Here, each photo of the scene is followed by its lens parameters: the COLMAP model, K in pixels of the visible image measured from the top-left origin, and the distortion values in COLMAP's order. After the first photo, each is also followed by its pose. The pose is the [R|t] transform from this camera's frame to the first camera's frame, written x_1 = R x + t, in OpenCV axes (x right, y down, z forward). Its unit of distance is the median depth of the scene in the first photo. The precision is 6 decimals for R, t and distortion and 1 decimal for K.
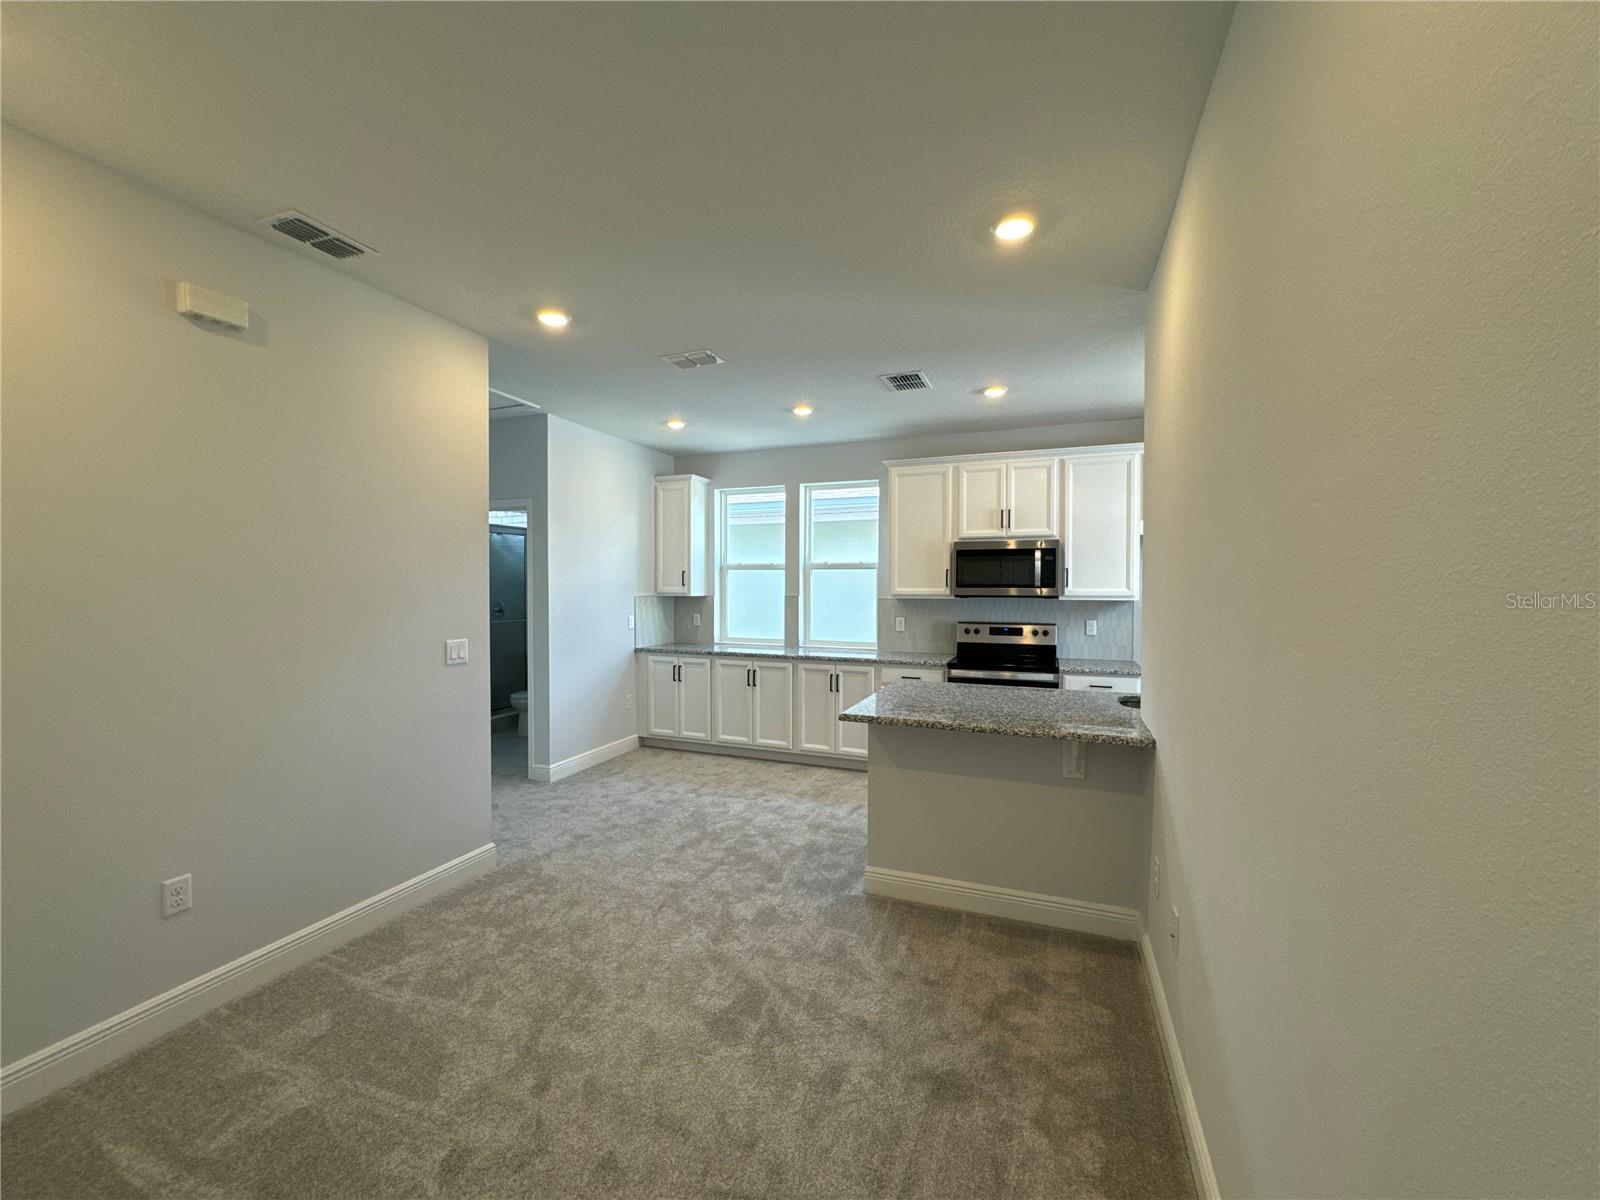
lens RADIAL K [[641.7, 0, 800.0], [0, 641.7, 600.0], [0, 0, 1]] dist [0.000699, -0.000138]
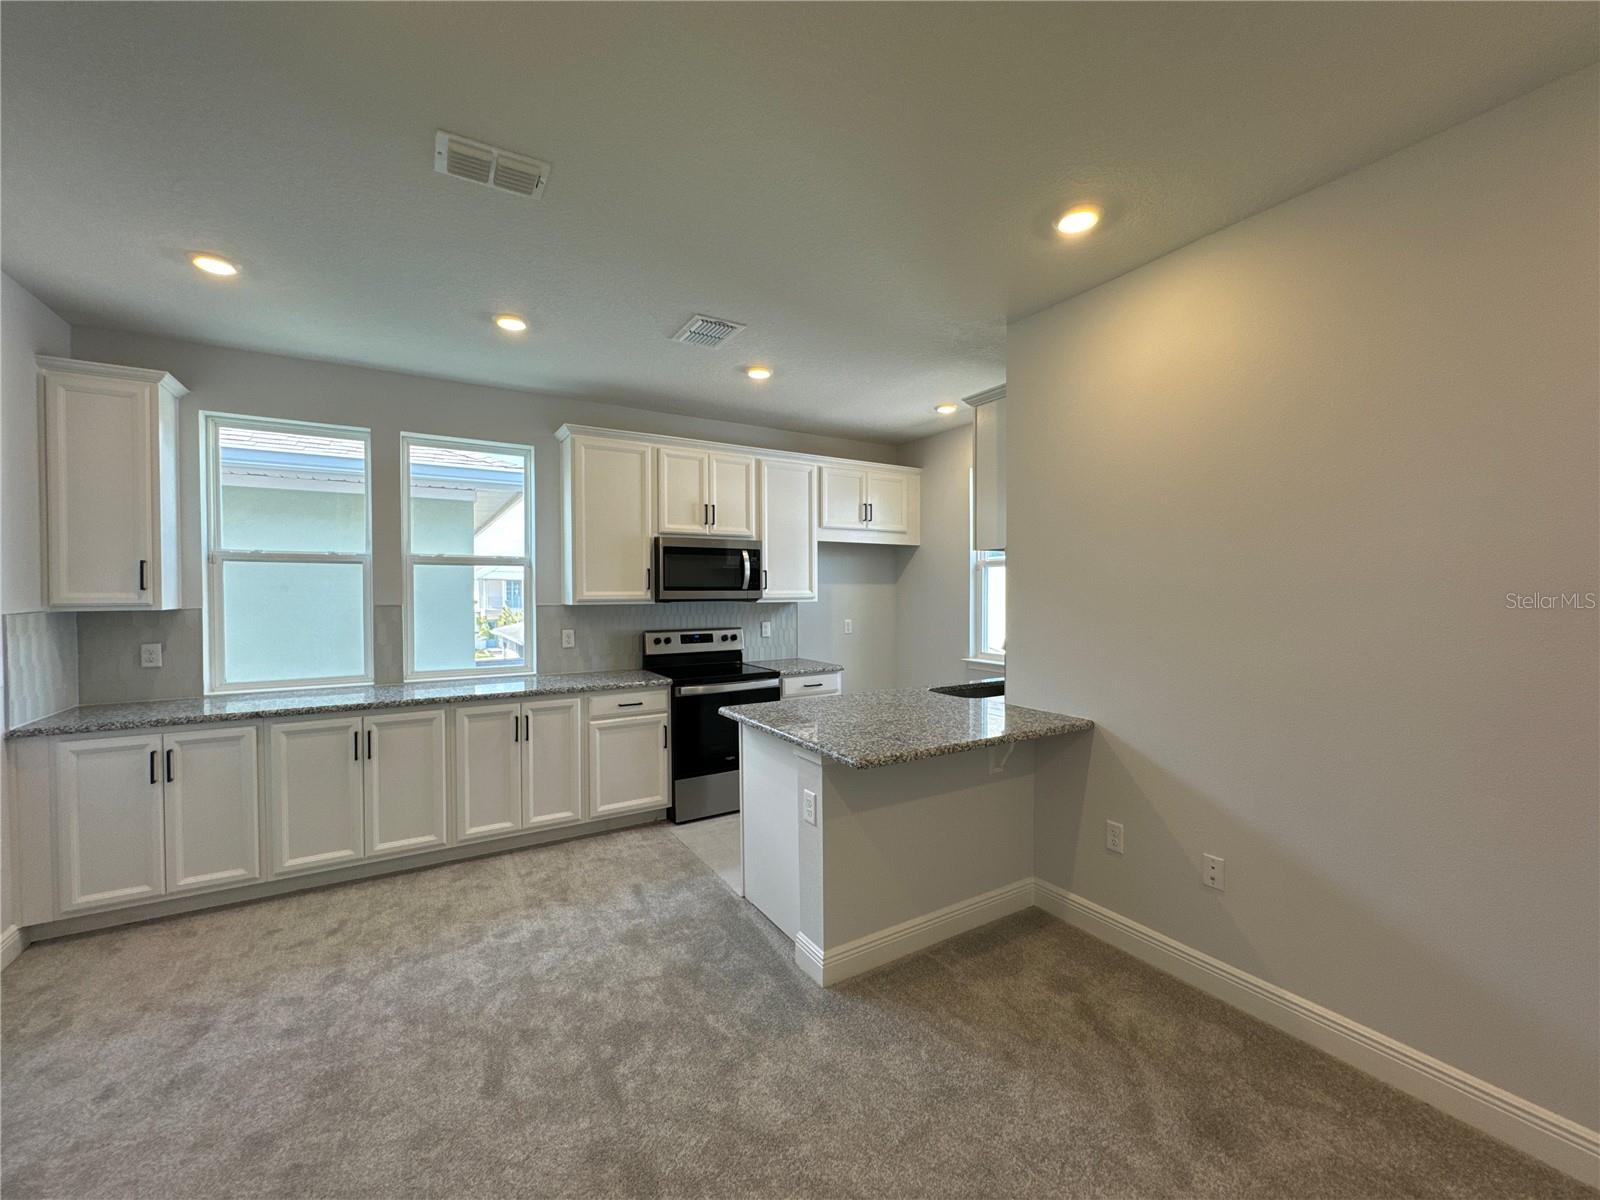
lens RADIAL K [[641.7, 0, 800.0], [0, 641.7, 600.0], [0, 0, 1]] dist [0.000699, -0.000138]
pose [[0.599403, -0.018887, 0.800225, -0.324643], [0.017882, 0.999788, 0.010203, -0.012468], [-0.800248, 0.008193, 0.599614, 0.342488]]
